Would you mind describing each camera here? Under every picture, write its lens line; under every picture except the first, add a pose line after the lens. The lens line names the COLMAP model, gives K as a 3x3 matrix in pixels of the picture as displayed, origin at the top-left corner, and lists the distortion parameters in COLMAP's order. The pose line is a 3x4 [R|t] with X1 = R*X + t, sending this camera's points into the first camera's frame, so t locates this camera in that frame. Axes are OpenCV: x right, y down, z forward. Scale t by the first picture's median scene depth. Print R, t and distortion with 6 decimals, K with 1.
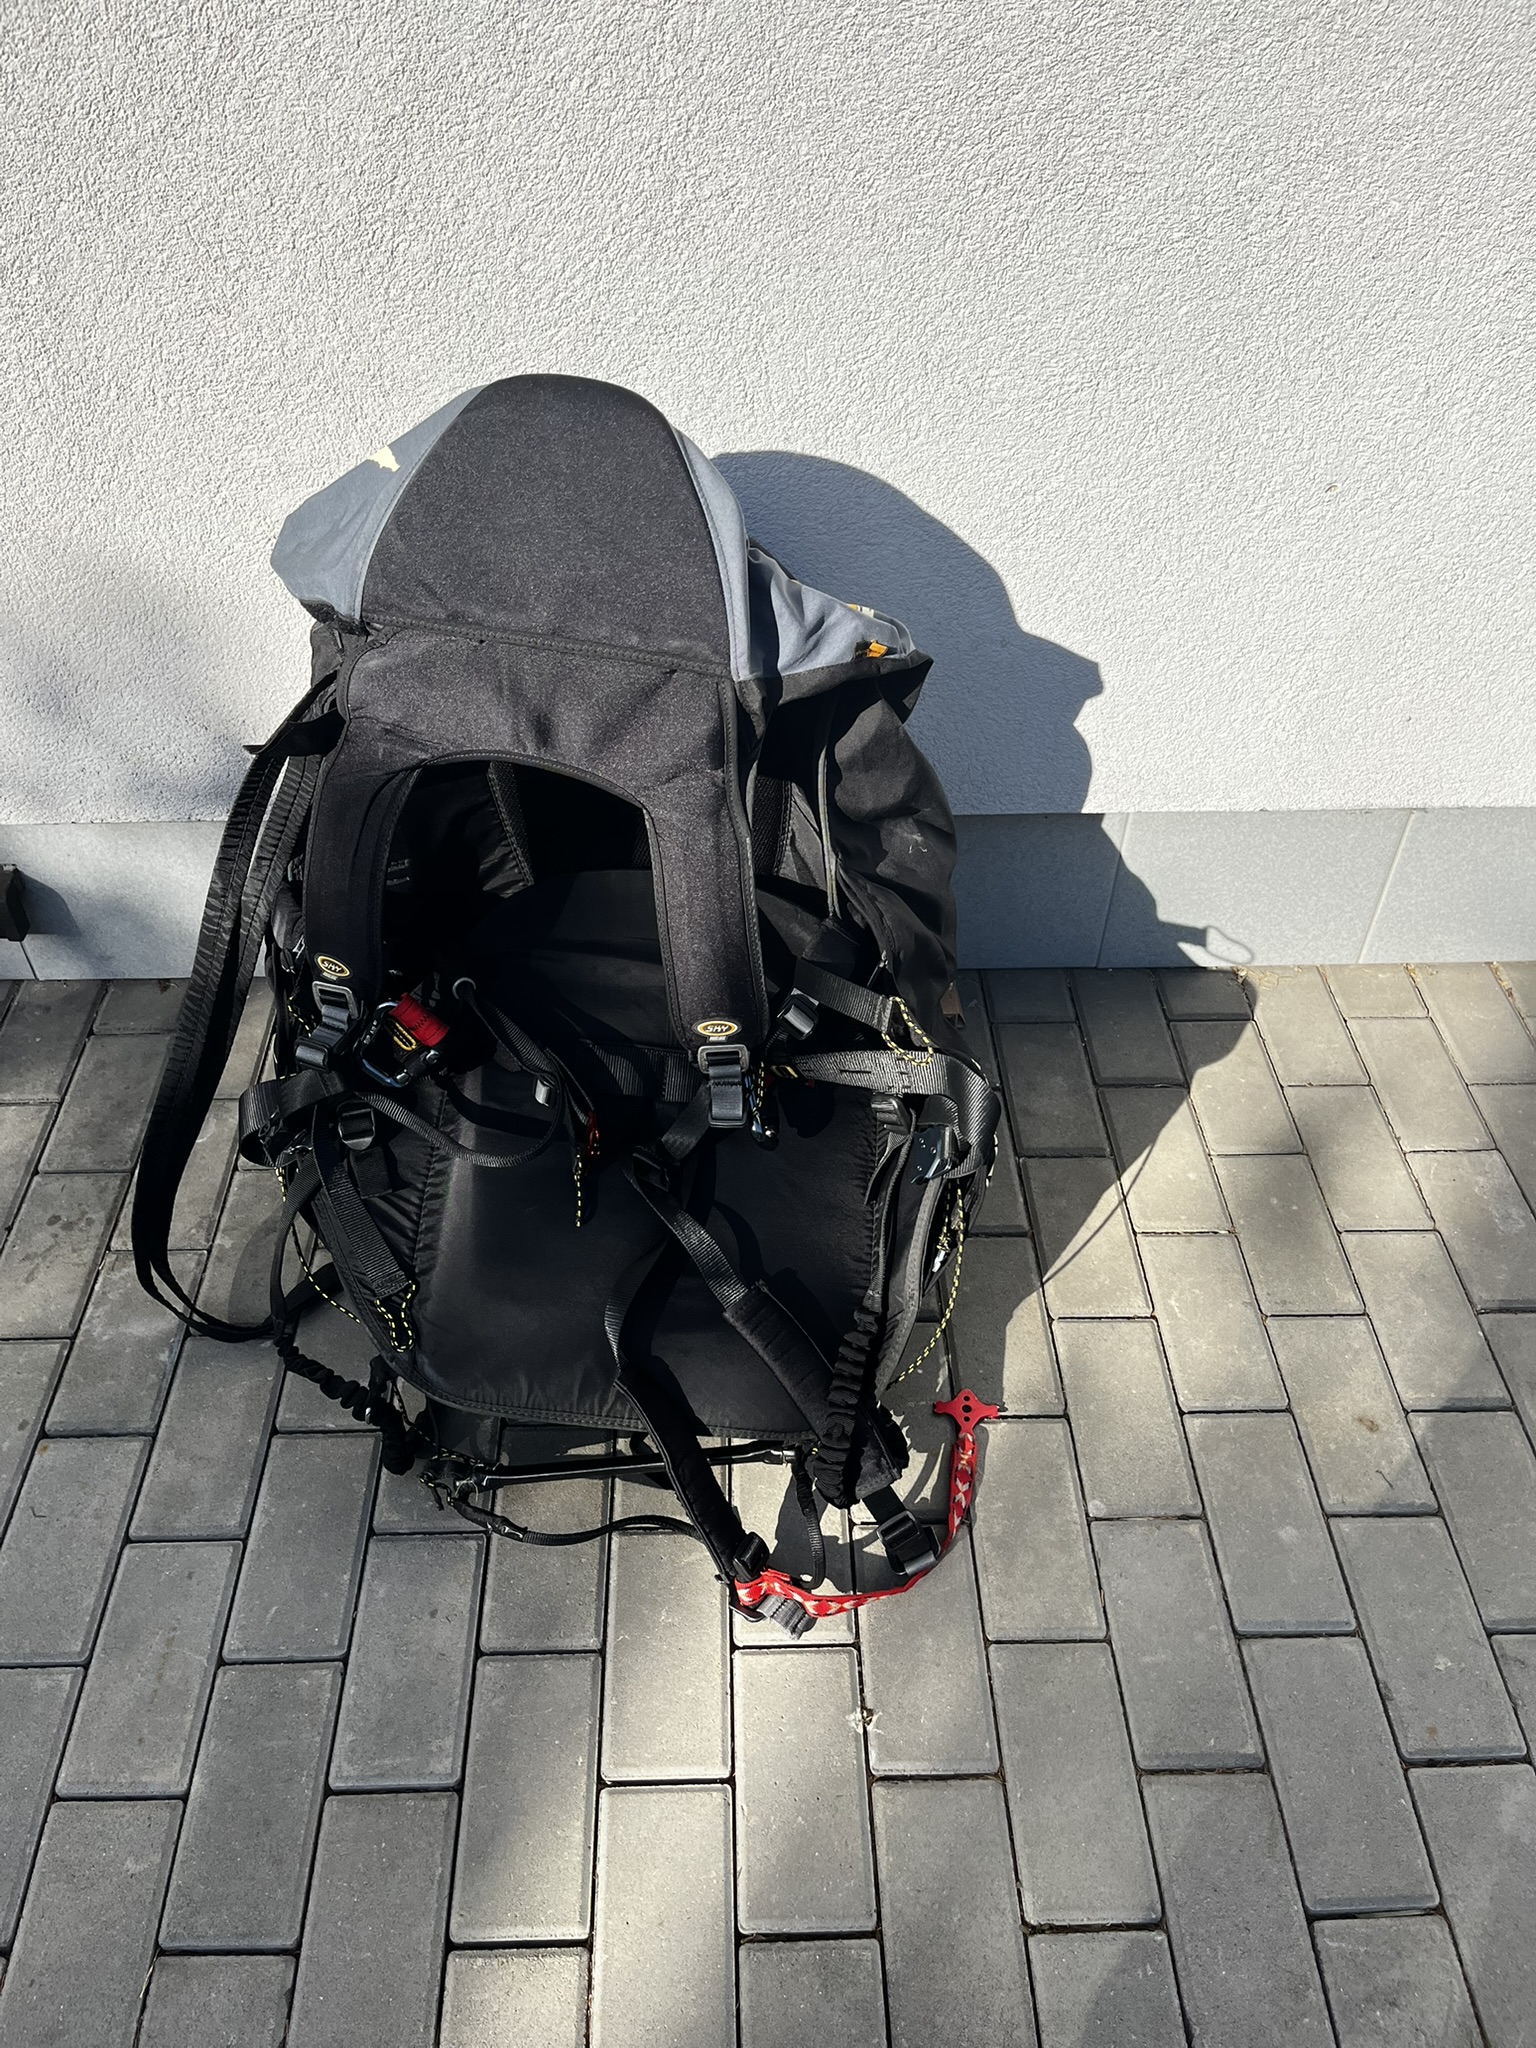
lens RADIAL K [[1557.5, 0, 753.4], [0, 1557.5, 1034.6], [0, 0, 1]] dist [0.008458, -0.060581]
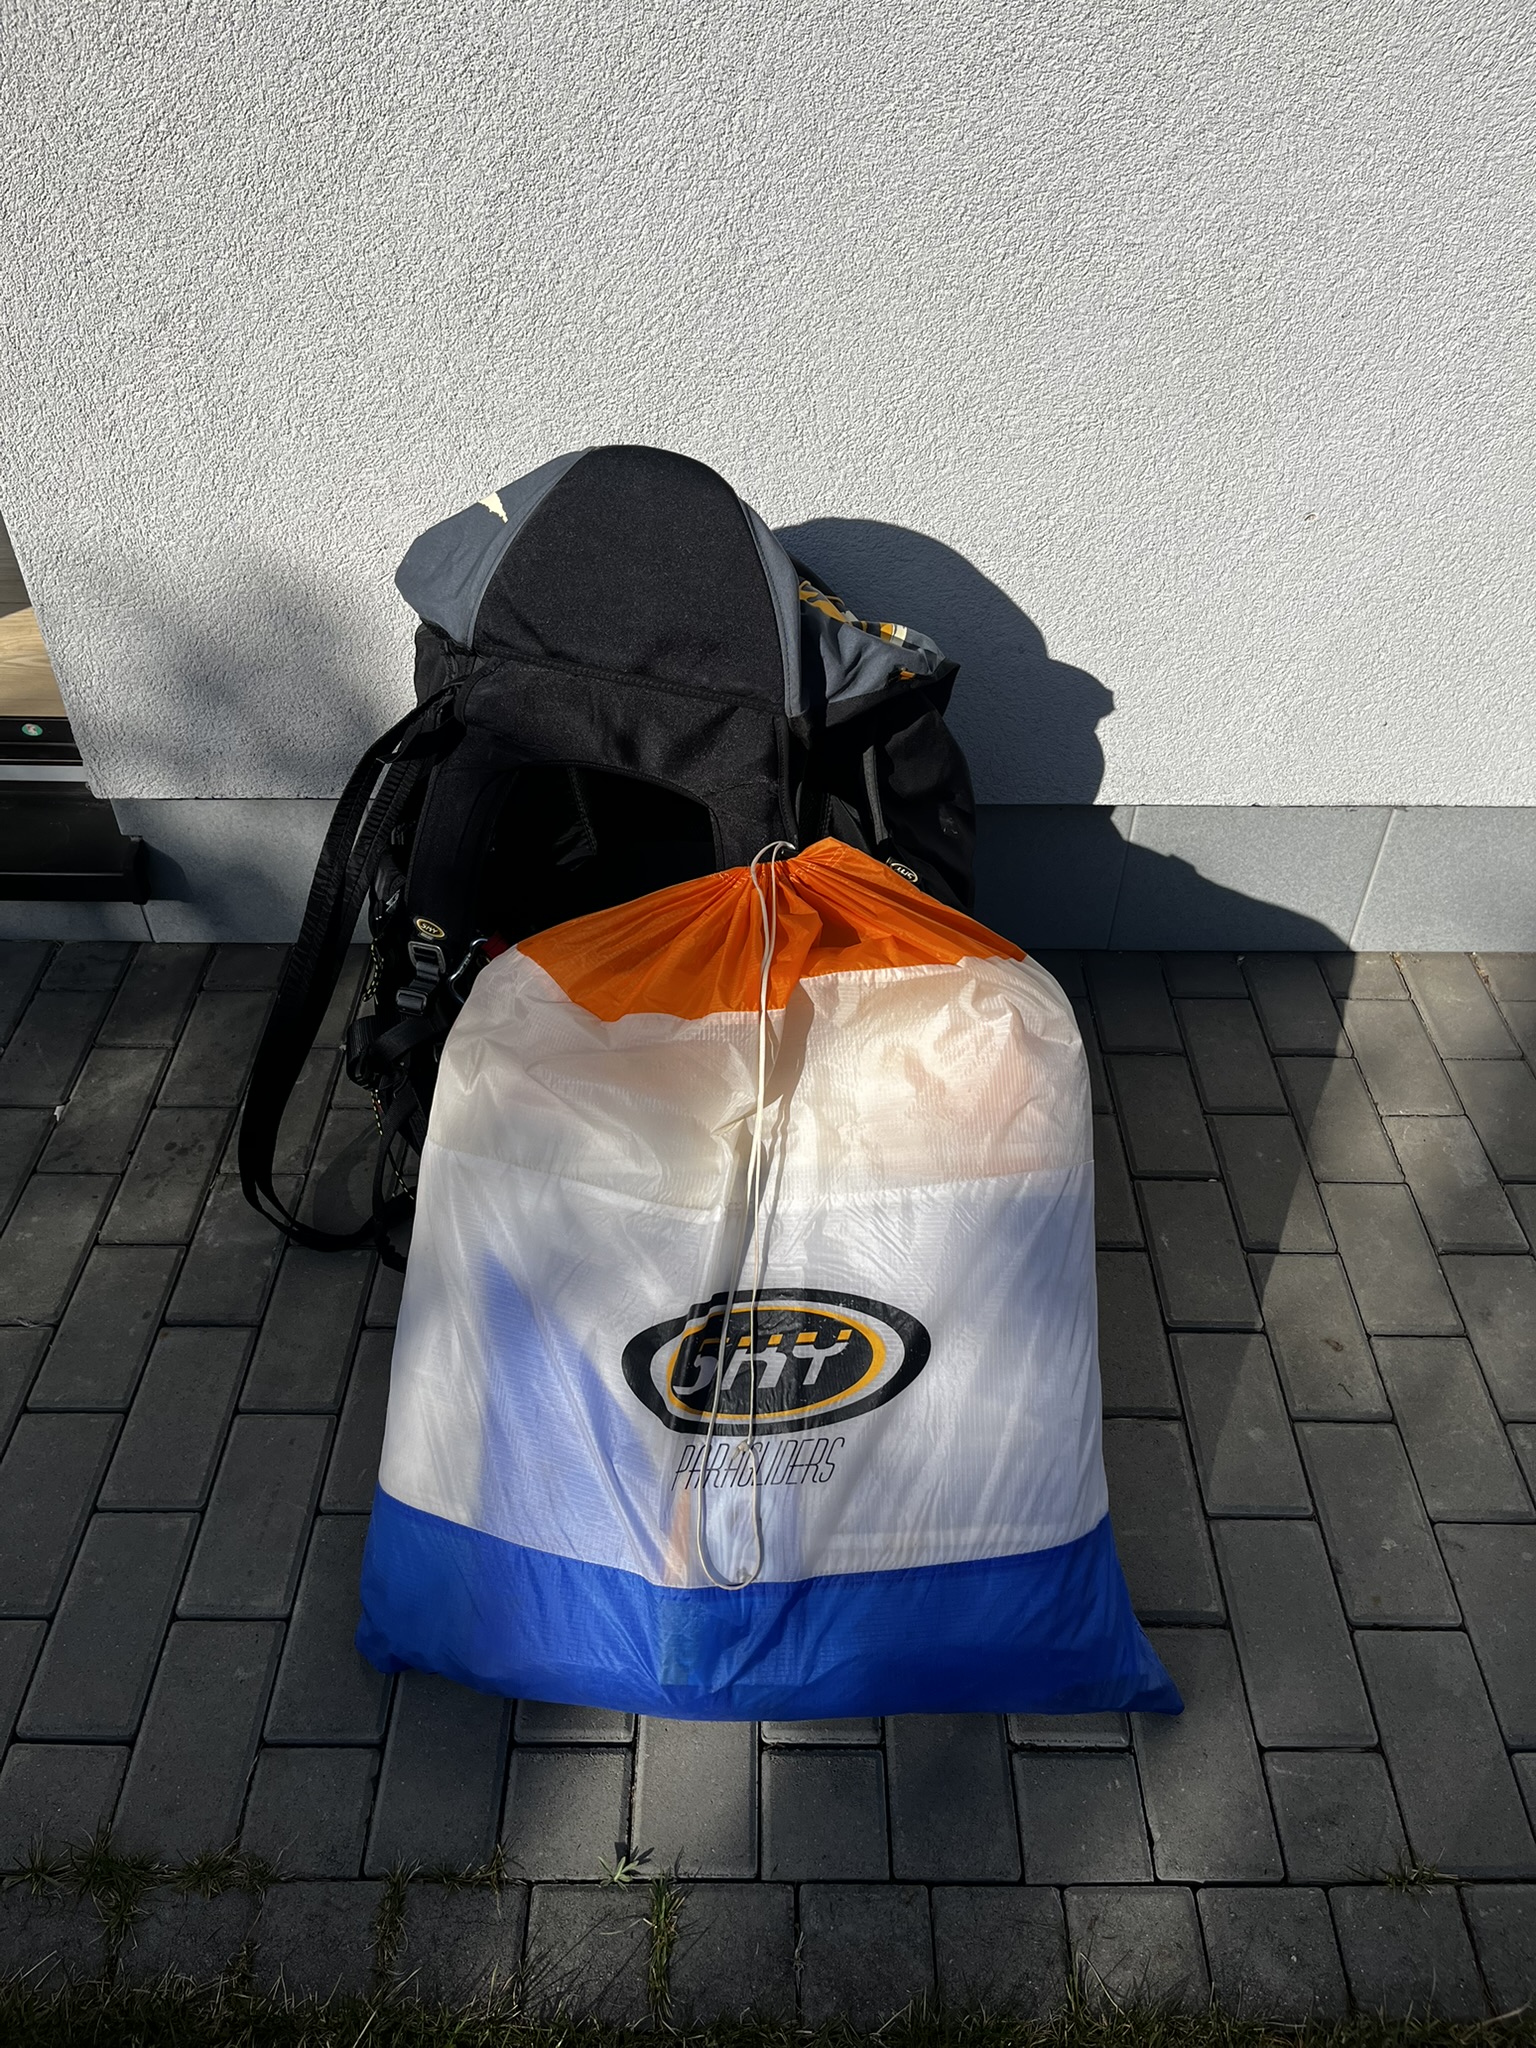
lens RADIAL K [[1557.5, 0, 760.9], [0, 1557.5, 1027.6], [0, 0, 1]] dist [0.008458, -0.060581]
pose [[0.999475, 0.019988, -0.025497, 0.007303], [-0.020635, 0.999465, -0.025383, 0.063266], [0.024976, 0.025896, 0.999353, -0.146401]]
